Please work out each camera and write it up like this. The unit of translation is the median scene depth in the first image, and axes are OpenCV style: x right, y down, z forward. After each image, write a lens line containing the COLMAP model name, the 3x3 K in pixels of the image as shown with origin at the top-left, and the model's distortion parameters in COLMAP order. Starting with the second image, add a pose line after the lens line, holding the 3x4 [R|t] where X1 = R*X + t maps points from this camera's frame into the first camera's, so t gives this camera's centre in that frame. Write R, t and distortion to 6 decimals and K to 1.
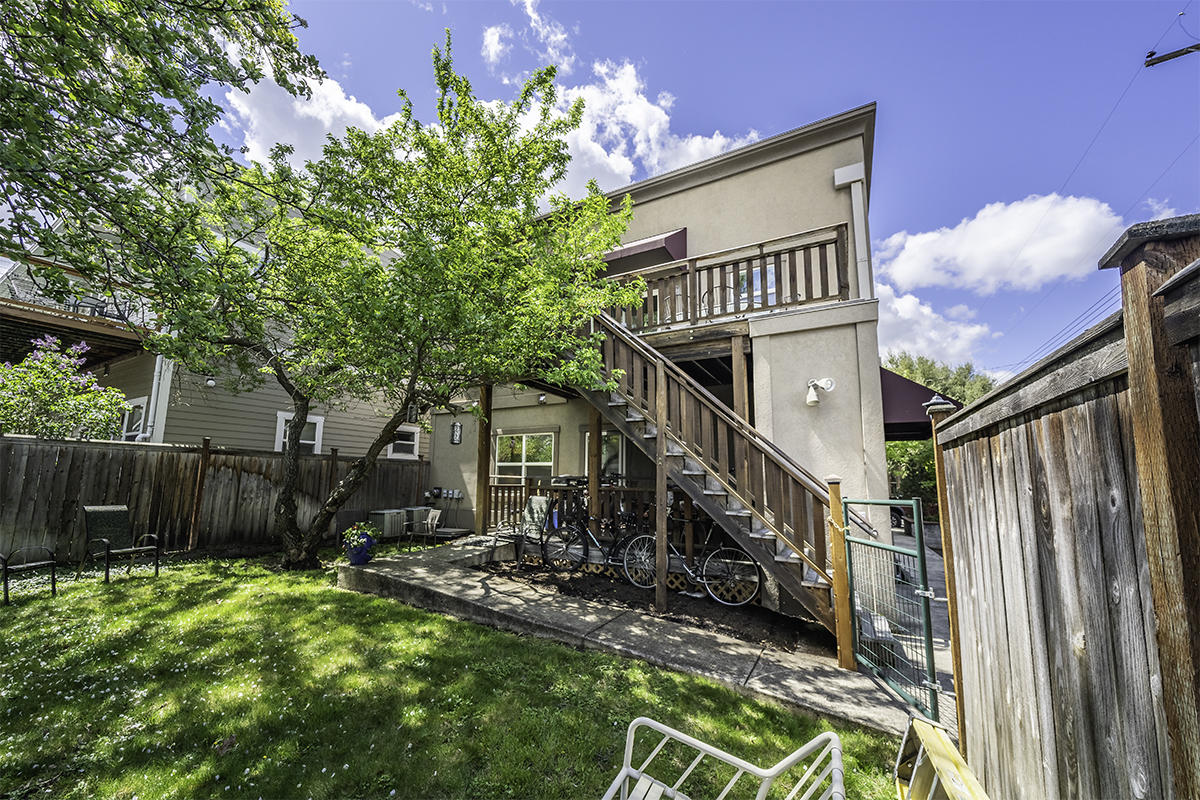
lens RADIAL K [[420.3, 0, 571.7], [0, 420.3, 433.5], [0, 0, 1]] dist [-0.002225, 0.000024]
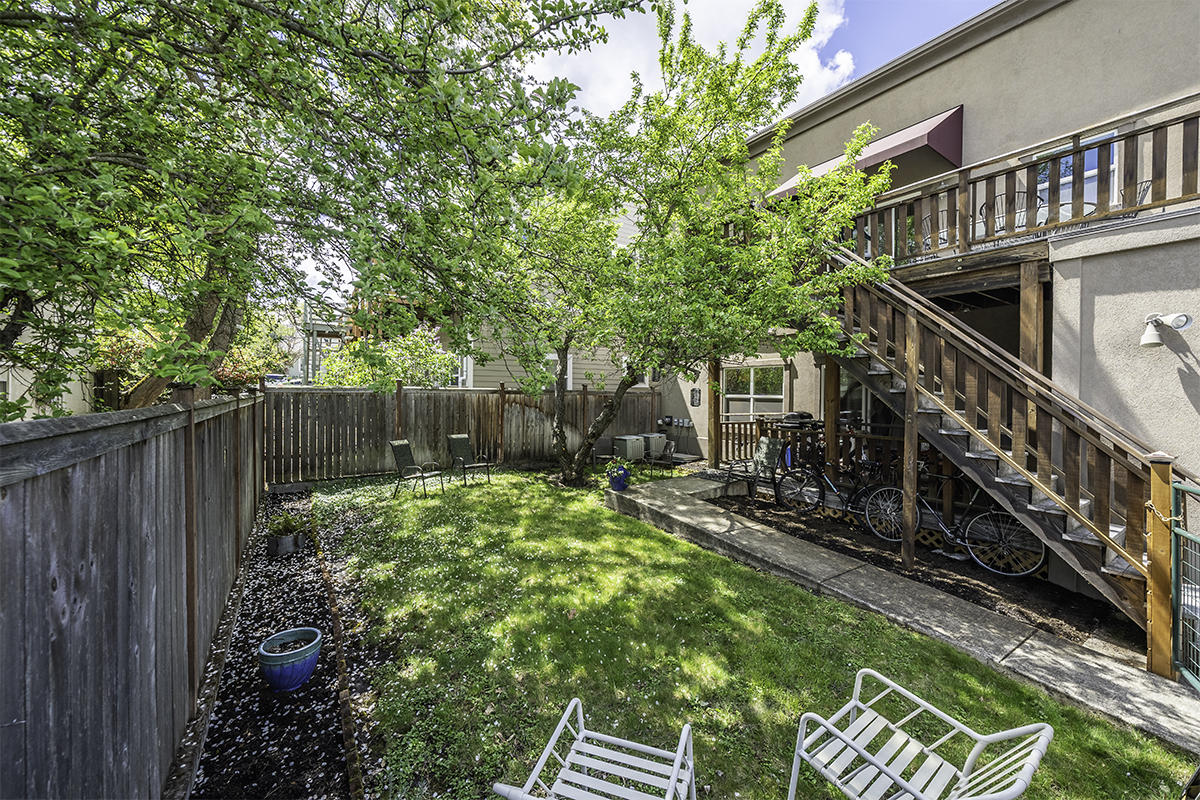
lens RADIAL K [[420.3, 0, 601.3], [0, 420.3, 399.8], [0, 0, 1]] dist [-0.002225, 0.000024]
pose [[0.900253, -0.006595, -0.435318, -0.003009], [0.058016, 0.992785, 0.104937, -0.093992], [0.431485, -0.119725, 0.894140, -0.117968]]
